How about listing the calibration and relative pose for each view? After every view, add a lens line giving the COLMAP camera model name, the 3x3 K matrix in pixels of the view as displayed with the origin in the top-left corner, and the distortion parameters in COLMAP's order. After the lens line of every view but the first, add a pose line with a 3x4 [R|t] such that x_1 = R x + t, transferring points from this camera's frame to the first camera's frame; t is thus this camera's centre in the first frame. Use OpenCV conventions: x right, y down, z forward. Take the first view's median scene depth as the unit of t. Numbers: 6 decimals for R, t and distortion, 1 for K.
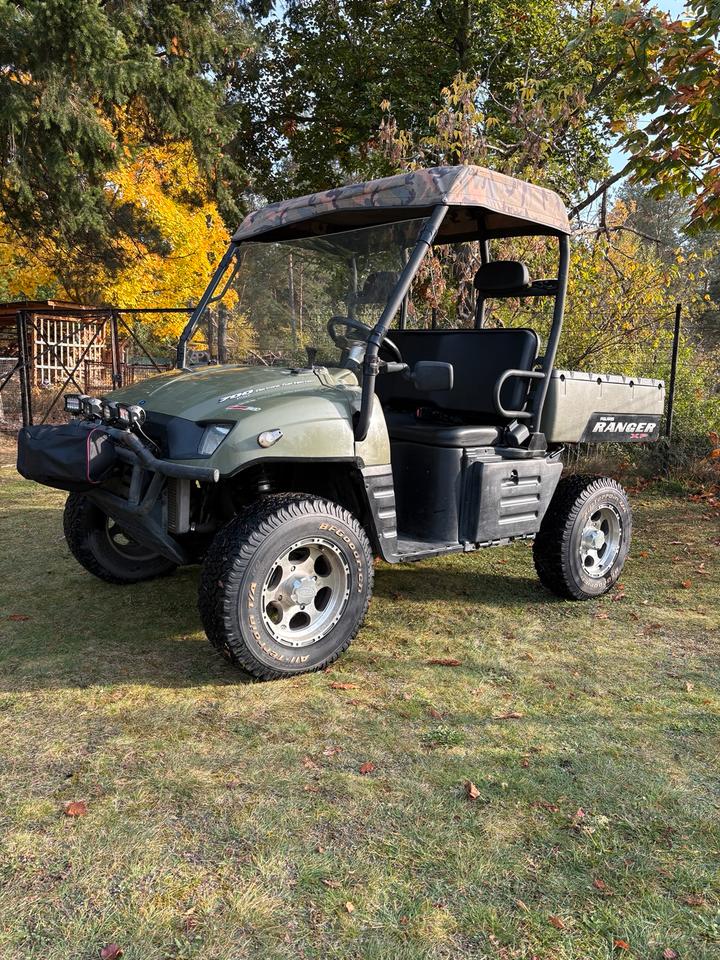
lens RADIAL K [[733.4, 0, 362.1], [0, 733.4, 473.3], [0, 0, 1]] dist [0.049548, -0.053426]
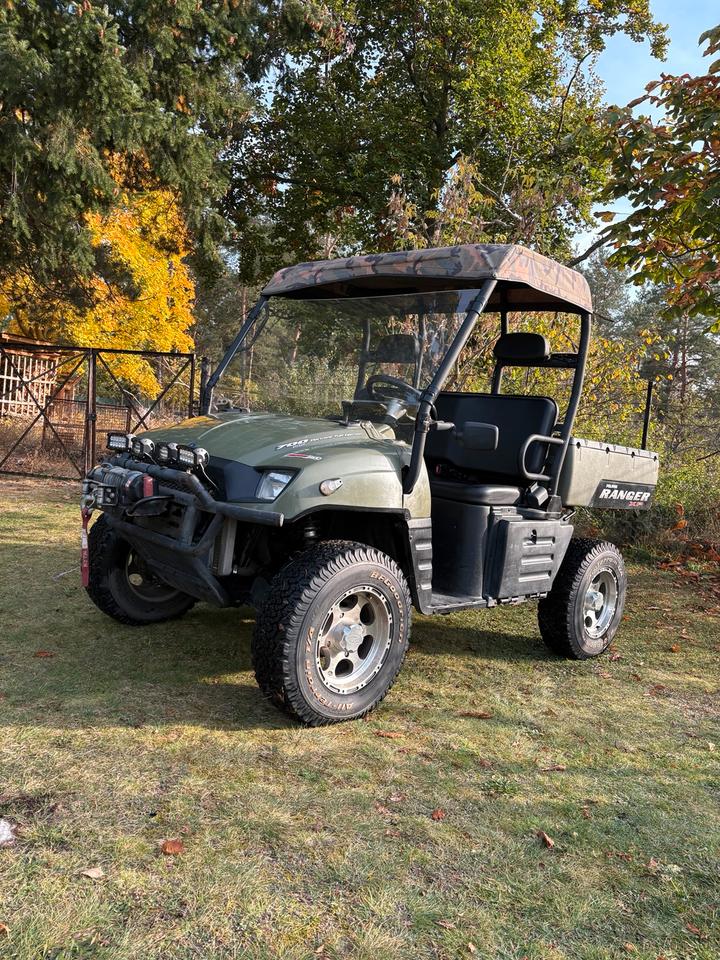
lens RADIAL K [[733.4, 0, 353.6], [0, 733.4, 475.4], [0, 0, 1]] dist [0.049548, -0.053426]
pose [[0.995355, 0.057332, 0.077346, -0.133535], [-0.051760, 0.996045, -0.072213, 0.006977], [-0.081180, 0.067874, 0.994386, -0.024647]]
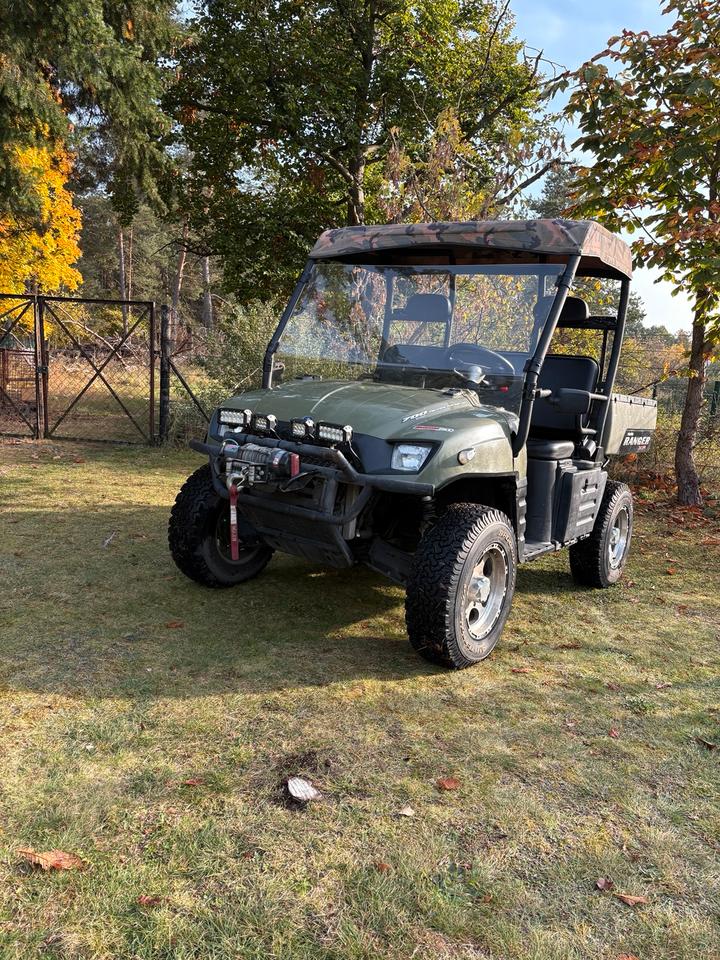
lens RADIAL K [[733.4, 0, 357.2], [0, 733.4, 478.4], [0, 0, 1]] dist [0.049548, -0.053426]
pose [[0.968612, 0.000594, 0.248576, -0.436621], [-0.005621, 0.999794, 0.019512, -0.026683], [-0.248513, -0.020297, 0.968416, -0.042670]]
